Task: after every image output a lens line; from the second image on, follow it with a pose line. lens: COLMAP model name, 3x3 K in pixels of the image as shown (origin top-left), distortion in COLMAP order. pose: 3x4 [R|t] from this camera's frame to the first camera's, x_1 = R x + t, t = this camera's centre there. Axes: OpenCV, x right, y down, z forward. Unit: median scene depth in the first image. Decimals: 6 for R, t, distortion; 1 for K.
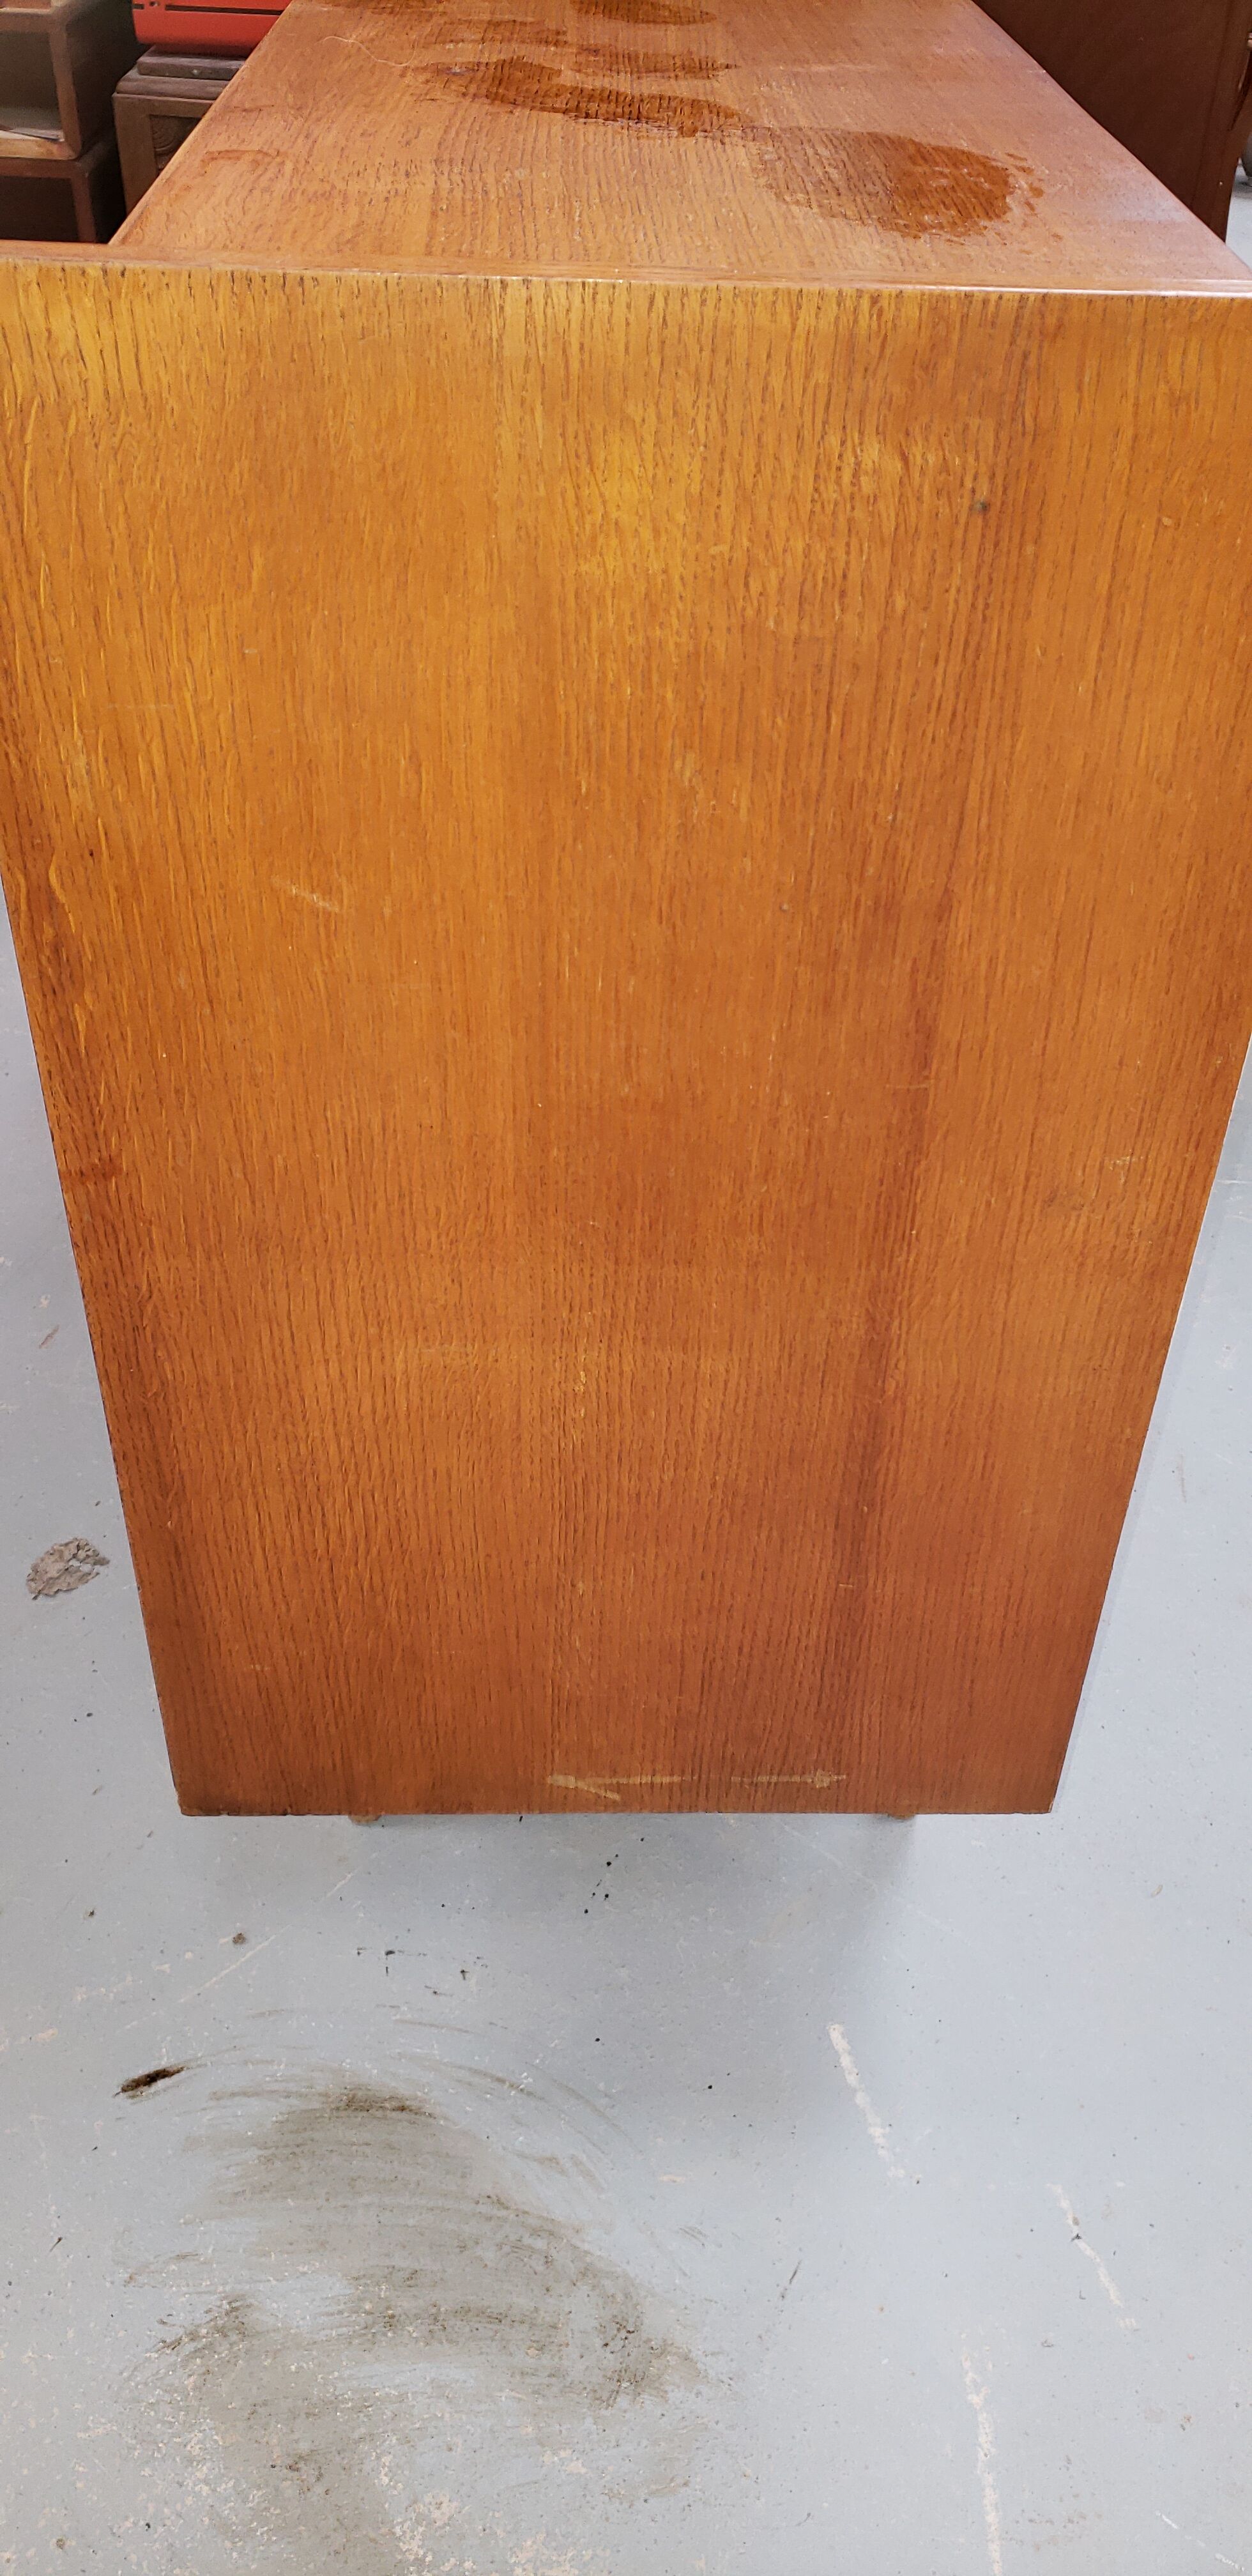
lens RADIAL K [[2016.1, 0, 679.0], [0, 2016.1, 1326.7], [0, 0, 1]] dist [0.041433, -0.009623]
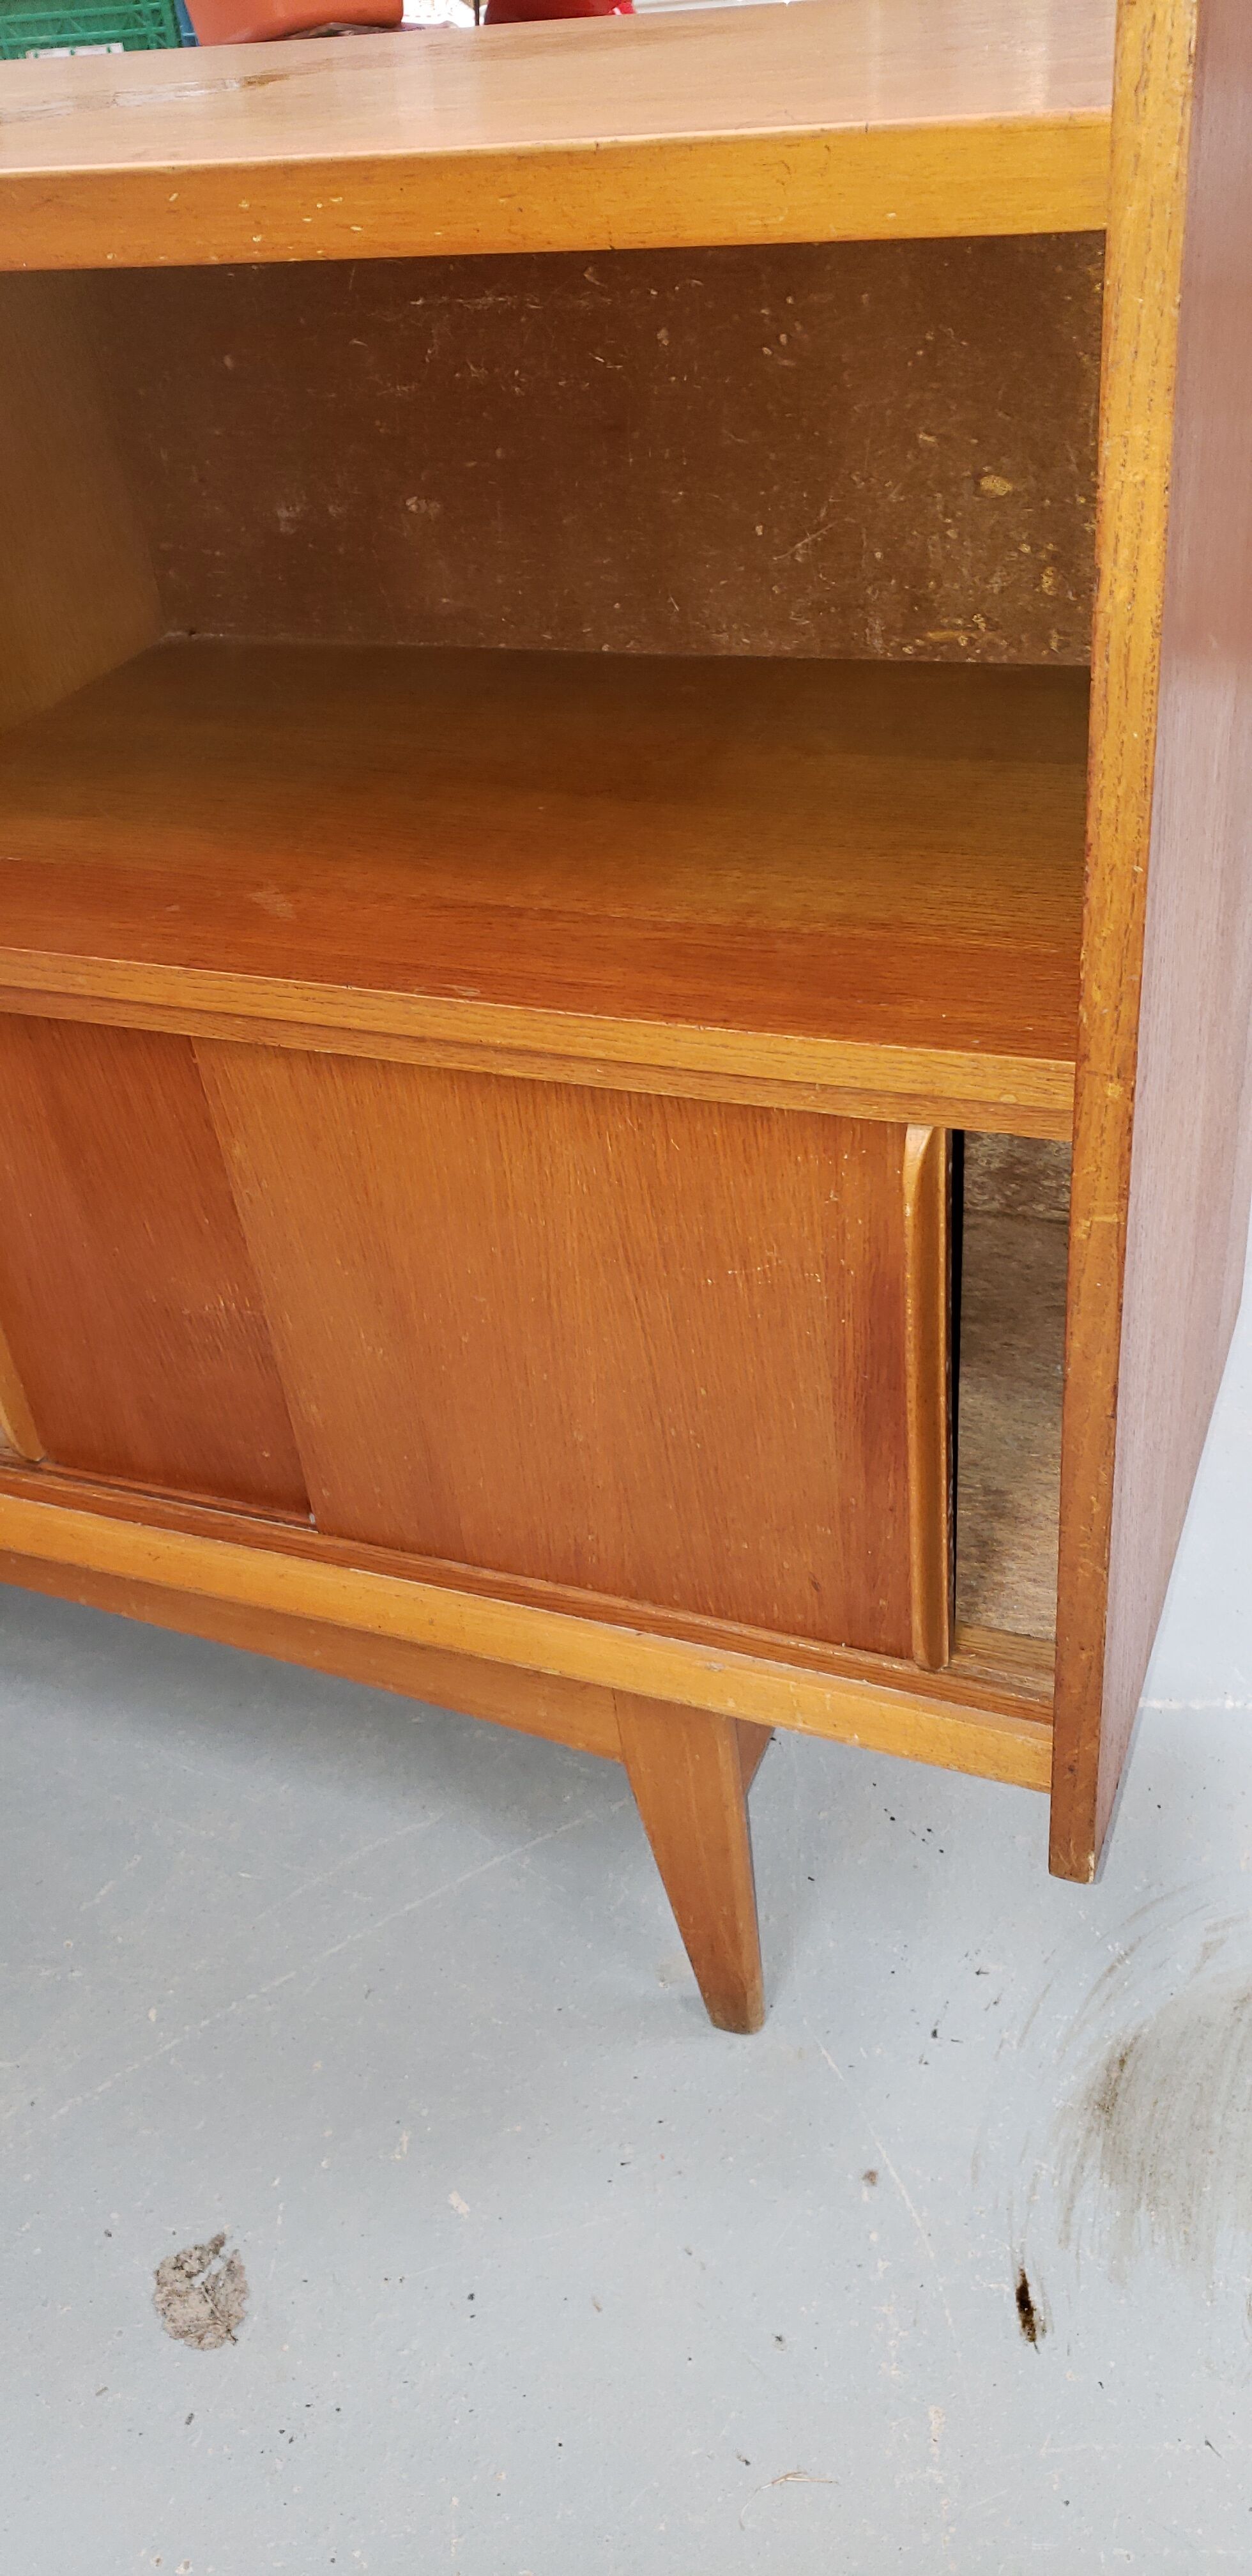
lens RADIAL K [[2016.1, 0, 650.7], [0, 2016.1, 1255.2], [0, 0, 1]] dist [0.041433, -0.009623]
pose [[0.392531, -0.593188, 0.702885, -0.729249], [0.673595, 0.705771, 0.219449, -0.259790], [-0.626250, 0.387319, 0.676605, 0.382707]]
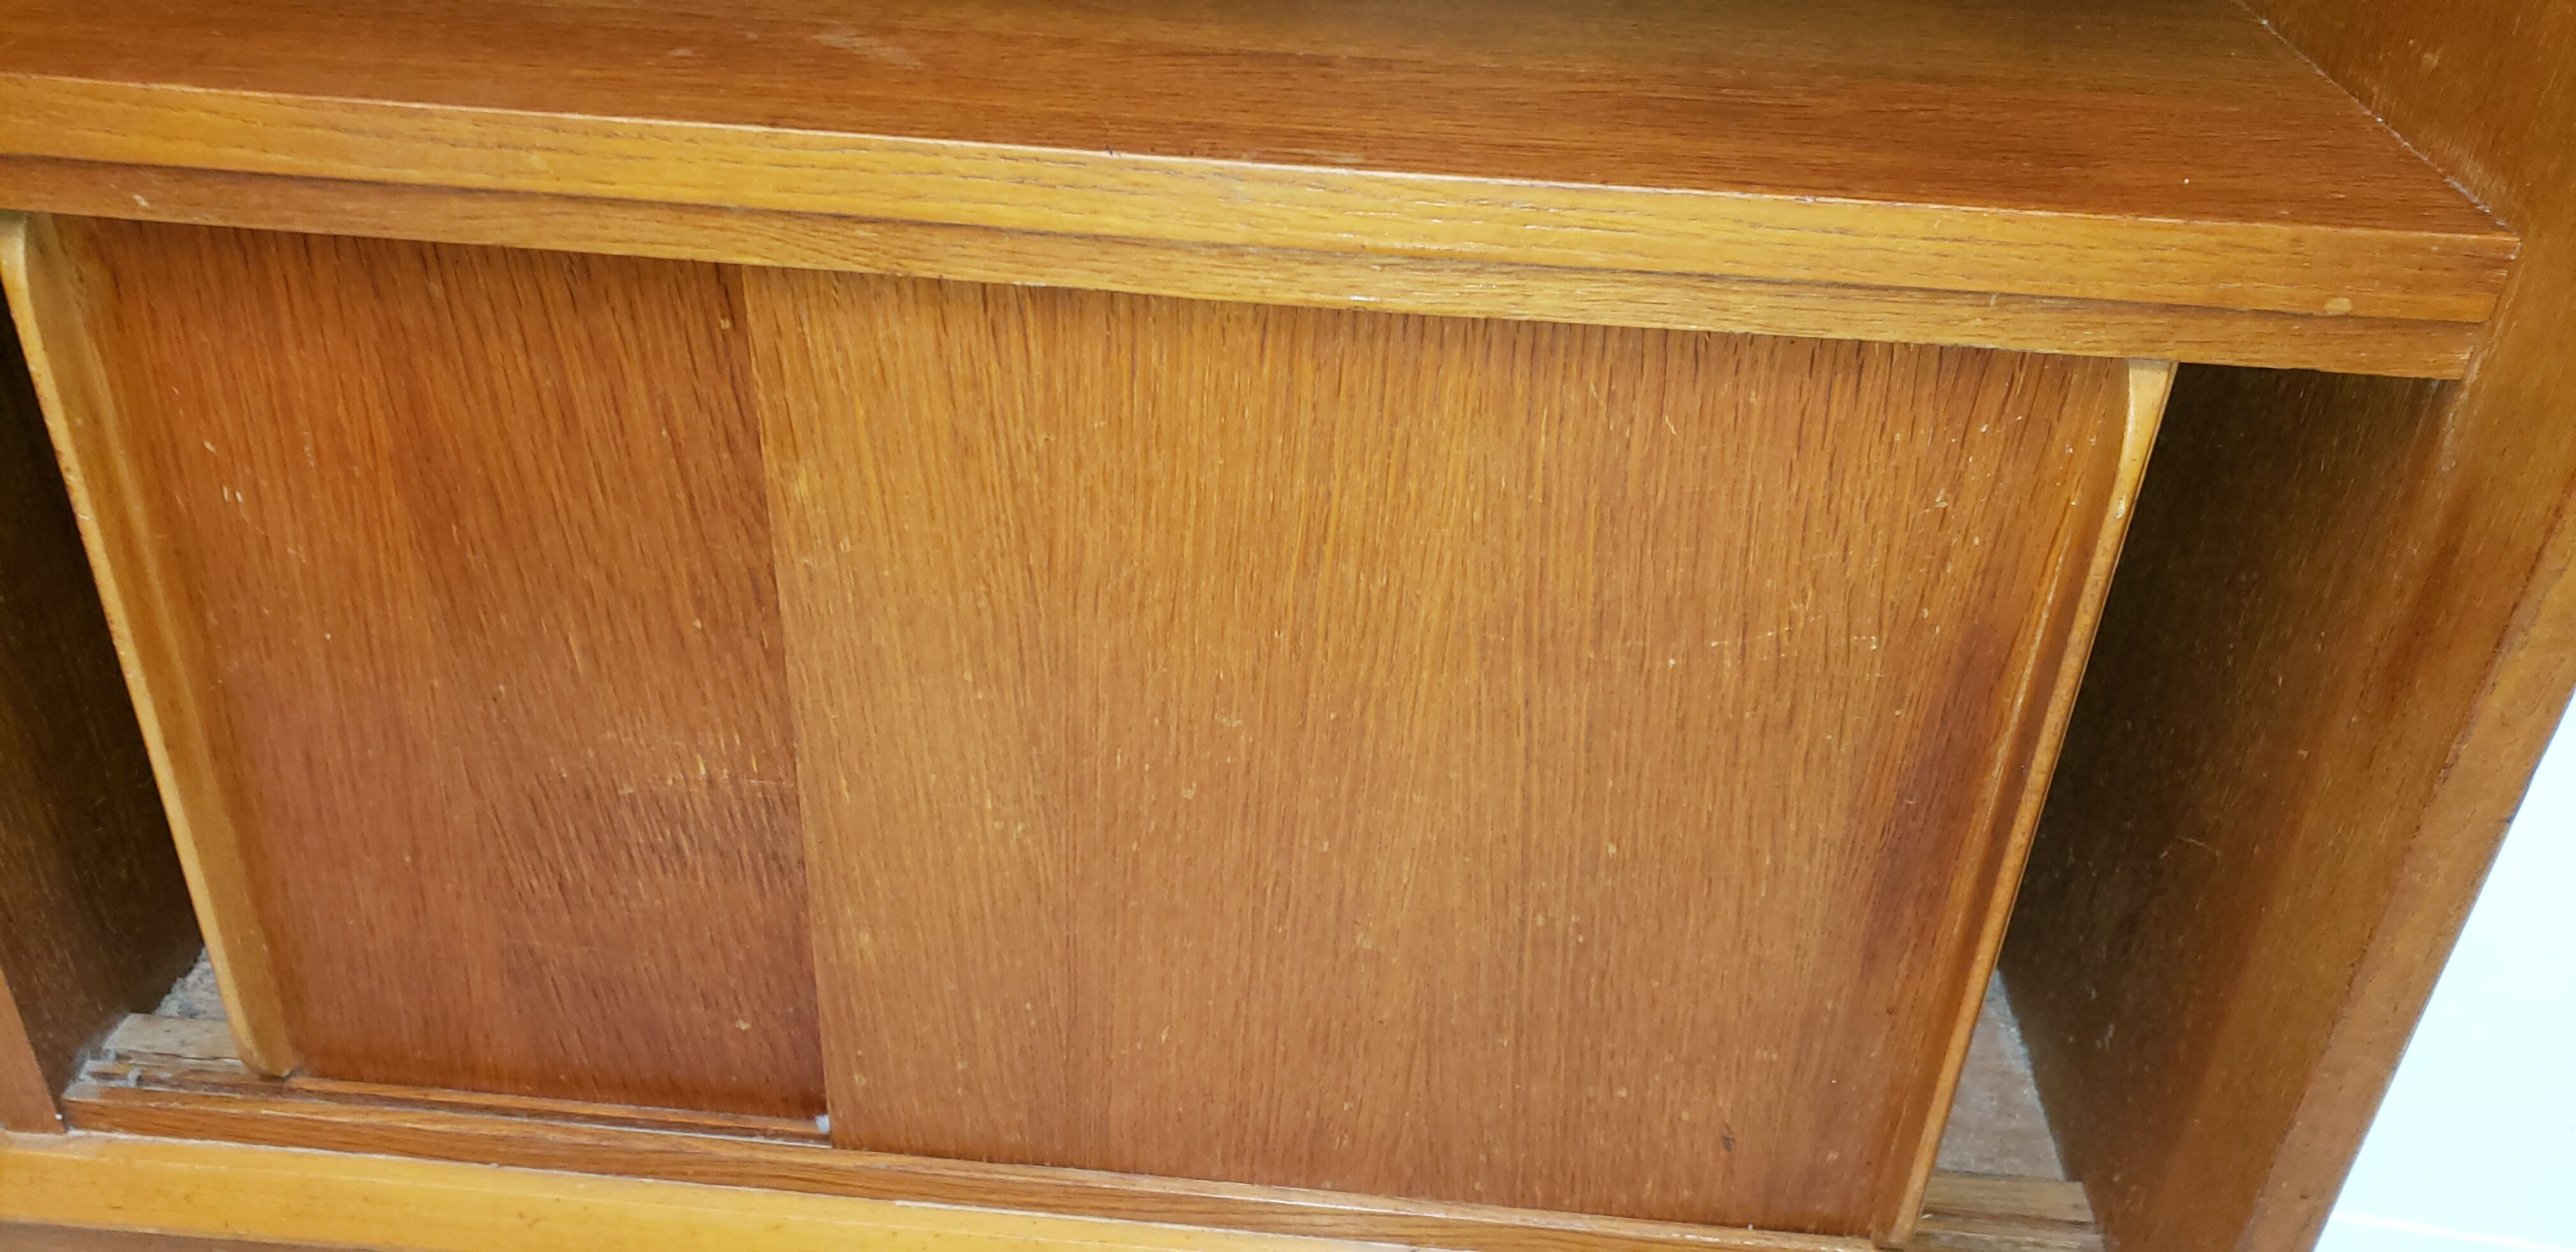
lens RADIAL K [[2016.1, 0, 1276.5], [0, 2016.1, 619.3], [0, 0, 1]] dist [0.041433, -0.009623]
pose [[0.123967, -0.543548, 0.830174, -0.581820], [0.613092, 0.699787, 0.366627, -0.306890], [-0.780224, 0.463523, 0.419996, 0.769241]]
